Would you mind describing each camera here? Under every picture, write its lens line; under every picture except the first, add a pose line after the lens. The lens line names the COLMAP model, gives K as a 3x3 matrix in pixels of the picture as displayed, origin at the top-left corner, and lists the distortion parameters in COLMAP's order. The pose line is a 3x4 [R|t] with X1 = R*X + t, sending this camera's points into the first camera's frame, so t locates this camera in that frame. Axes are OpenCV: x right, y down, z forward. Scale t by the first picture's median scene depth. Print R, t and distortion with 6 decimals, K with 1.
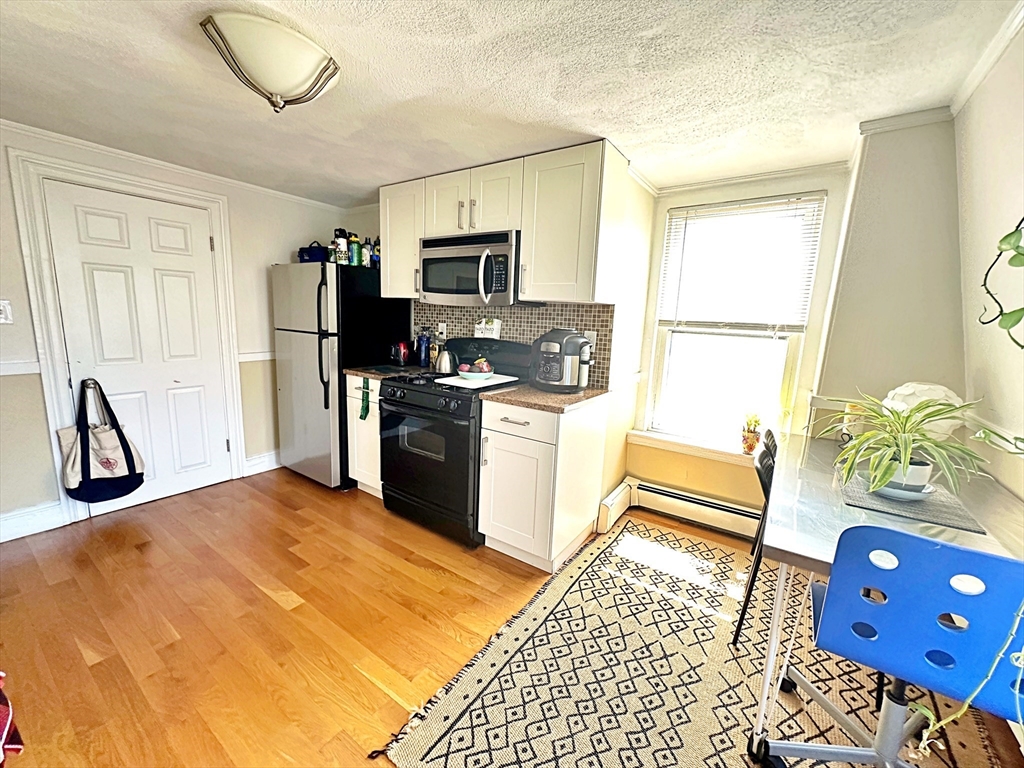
lens RADIAL K [[407.4, 0, 511.8], [0, 407.4, 385.7], [0, 0, 1]] dist [-0.000837, -0.000036]
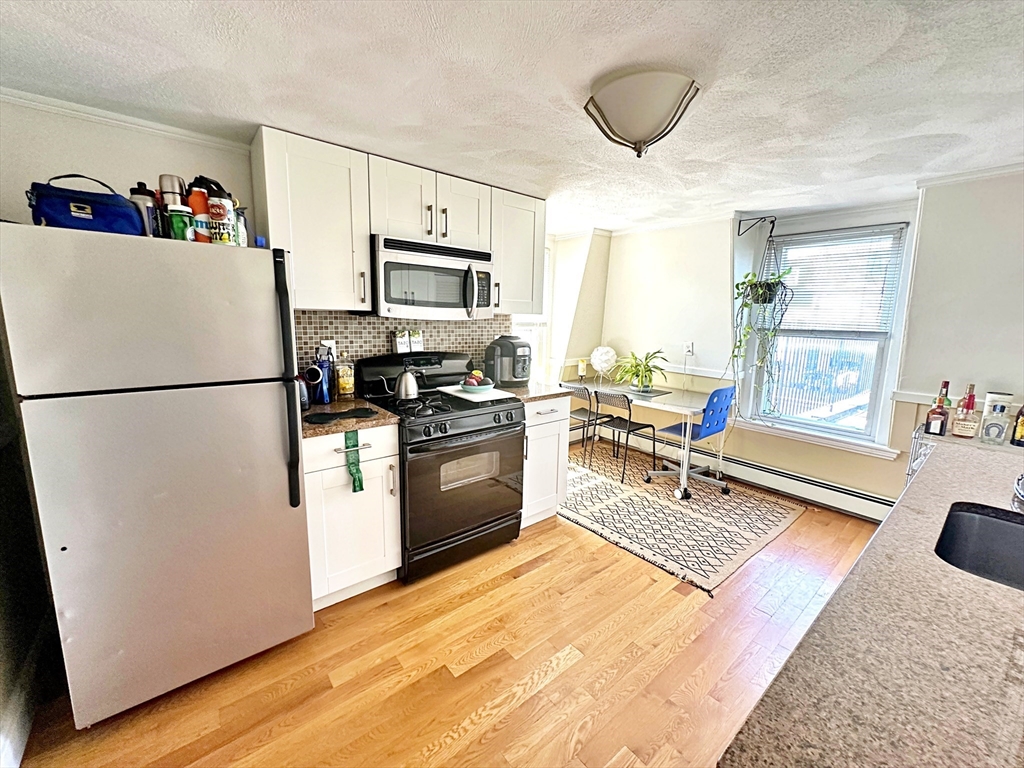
lens RADIAL K [[411.5, 0, 512.0], [0, 411.5, 384.0], [0, 0, 1]] dist [0.000142, 0.000311]
pose [[0.280956, -0.194649, 0.939774, -1.330517], [0.155295, 0.975532, 0.155628, -0.234909], [-0.947073, 0.102218, 0.304310, 0.773286]]
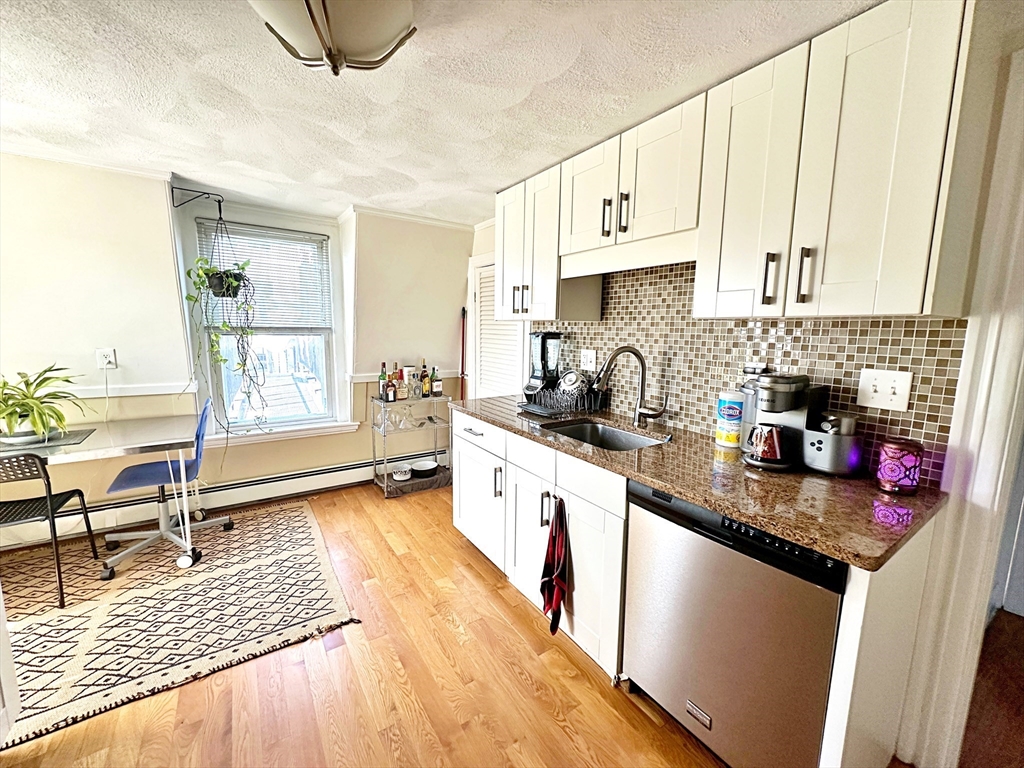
lens RADIAL K [[411.5, 0, 512.0], [0, 411.5, 384.0], [0, 0, 1]] dist [0.000142, 0.000311]
pose [[-0.925709, -0.107517, 0.362634, -0.885398], [0.008350, 0.952705, 0.303781, -0.273514], [-0.378144, 0.284241, -0.881030, 1.247105]]
